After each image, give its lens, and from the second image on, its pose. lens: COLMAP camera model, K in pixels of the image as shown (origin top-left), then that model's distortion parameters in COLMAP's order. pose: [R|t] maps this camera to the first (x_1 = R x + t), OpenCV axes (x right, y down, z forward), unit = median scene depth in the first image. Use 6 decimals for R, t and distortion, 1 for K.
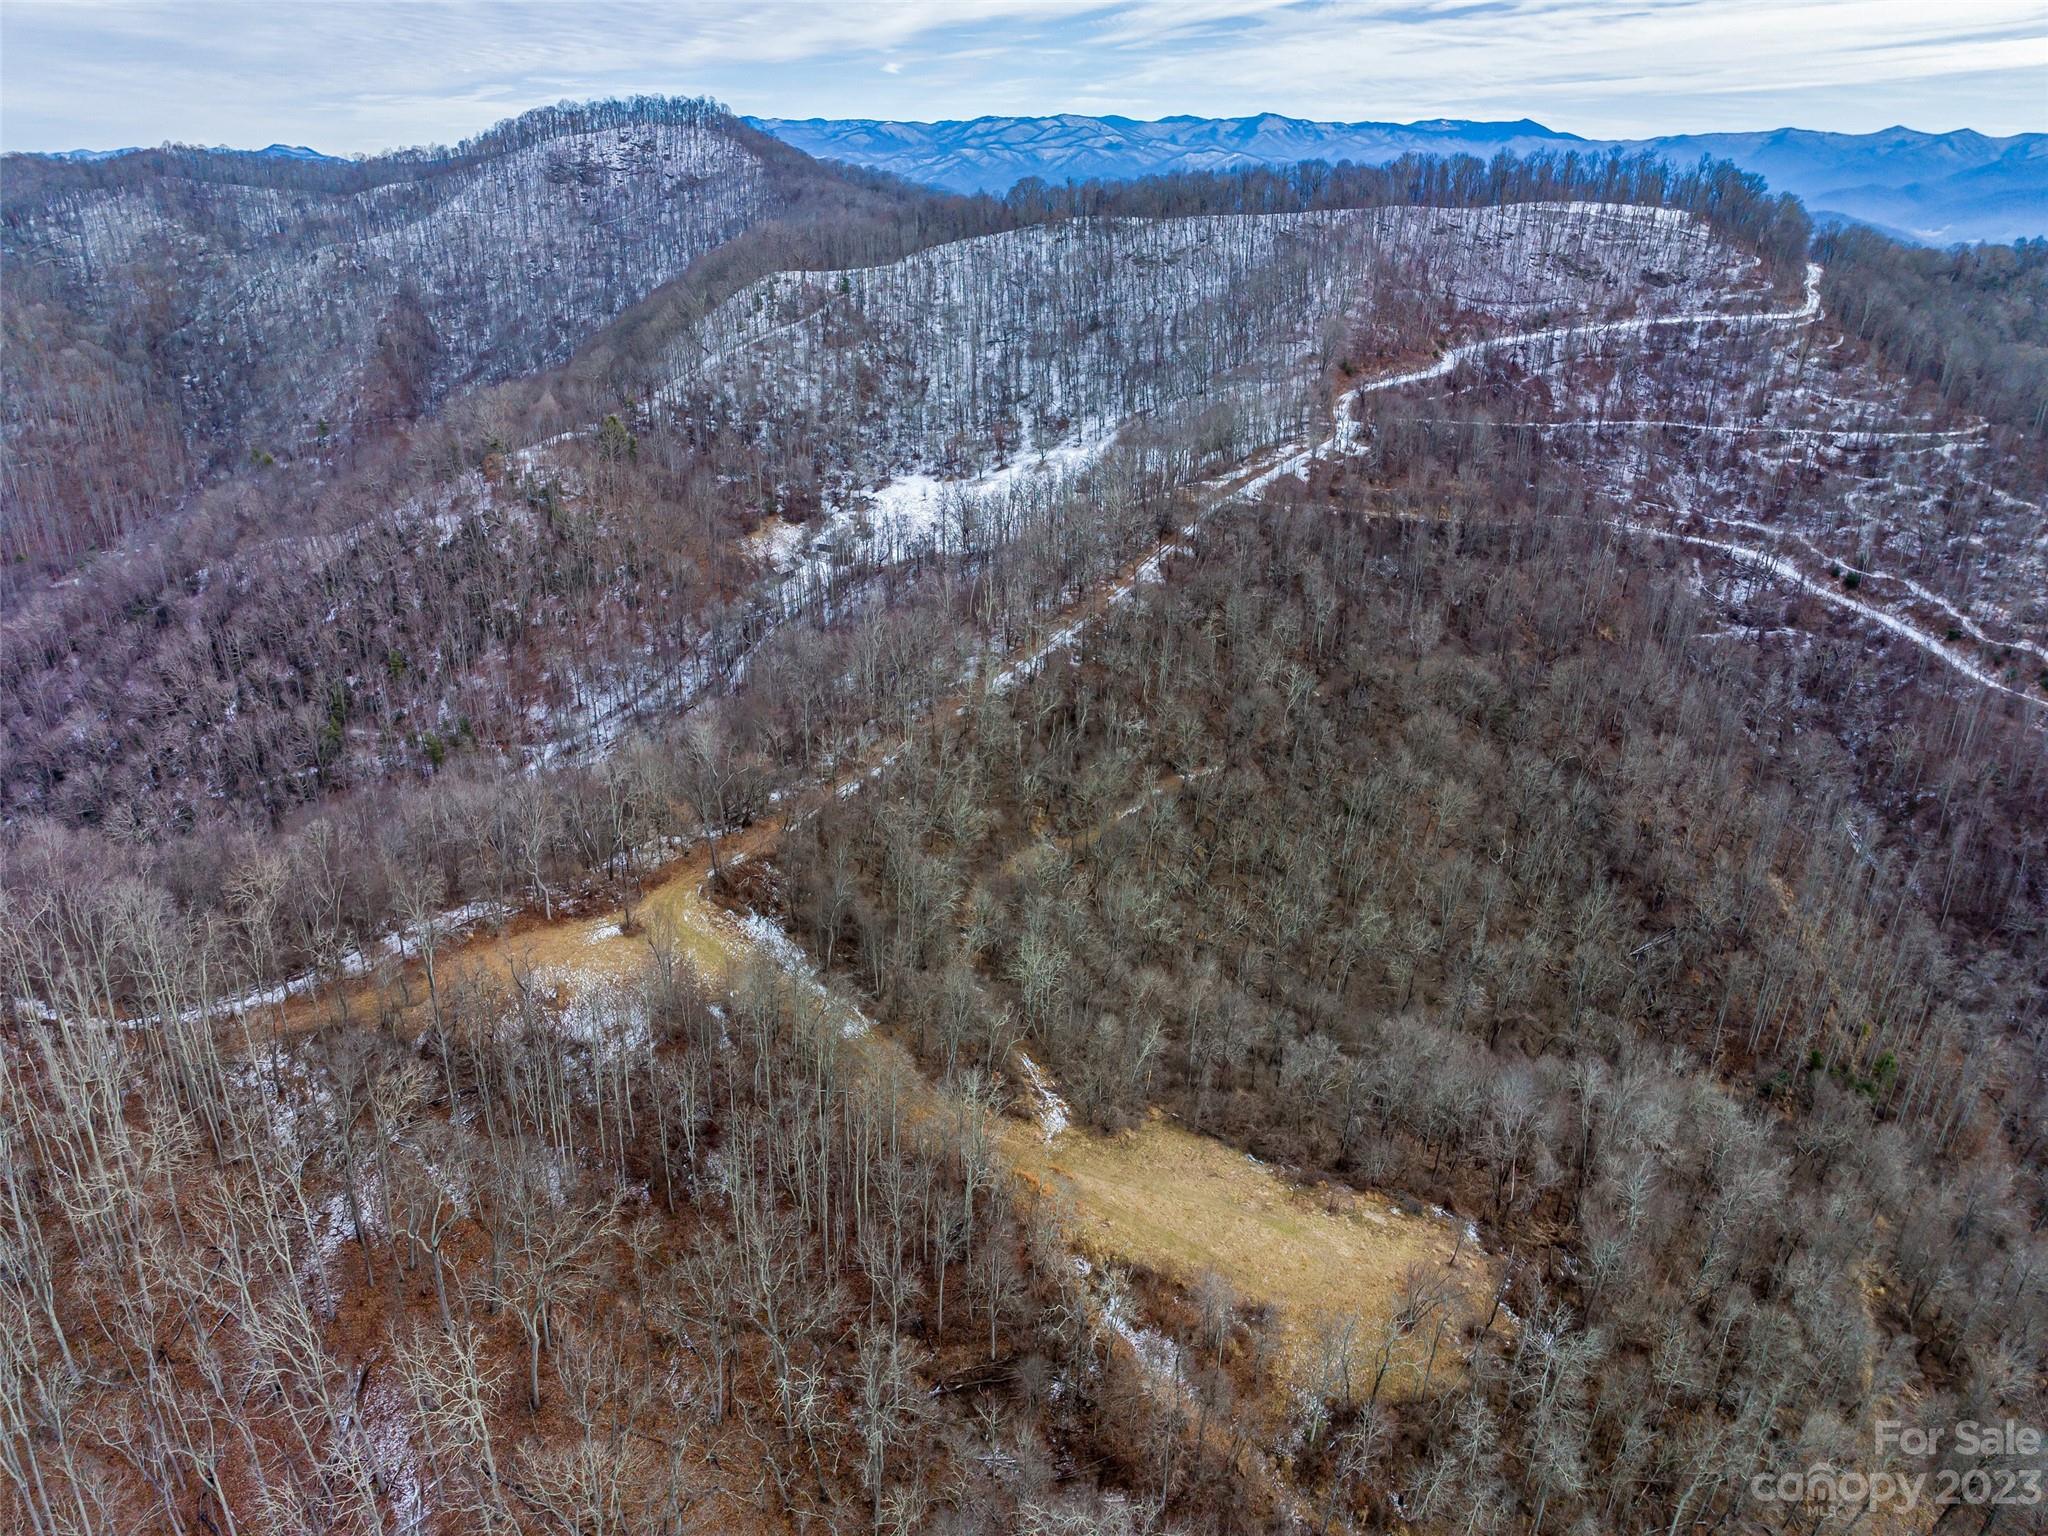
lens RADIAL K [[1446.9, 0, 1023.1], [0, 1446.9, 767.0], [0, 0, 1]] dist [-0.039734, 0.001506]
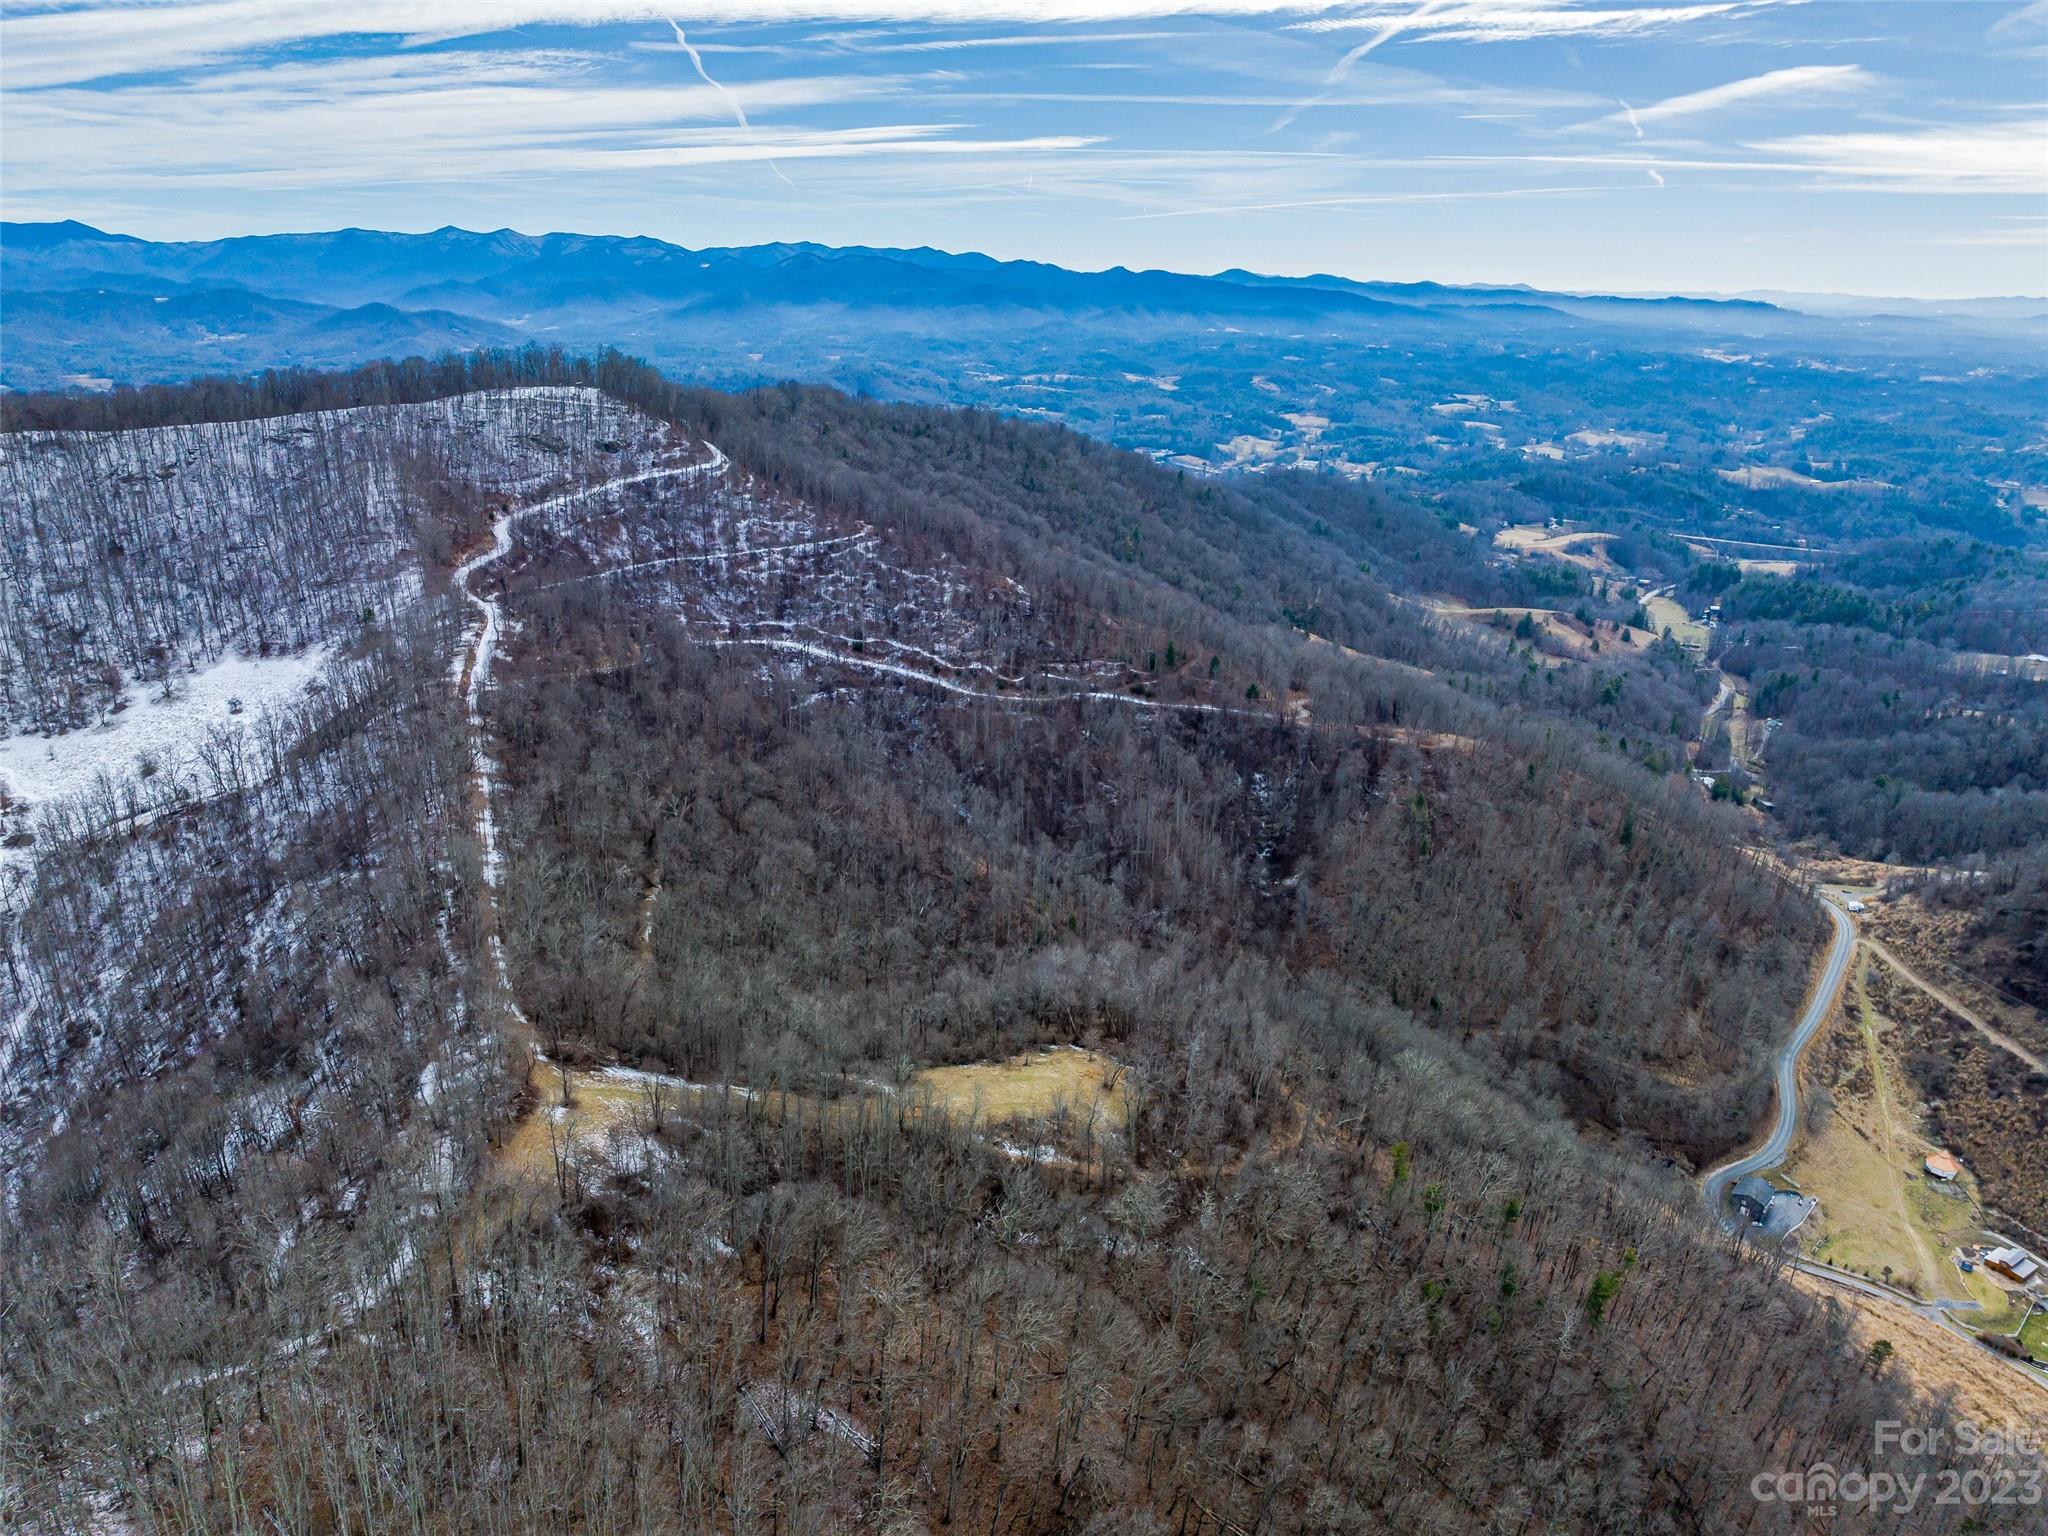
lens RADIAL K [[1446.9, 0, 1025.2], [0, 1446.9, 764.4], [0, 0, 1]] dist [-0.039734, 0.001506]
pose [[0.638936, -0.252461, 0.726652, -0.363595], [0.297189, 0.952283, 0.069538, -0.061228], [-0.709535, 0.171523, 0.683477, -0.095225]]
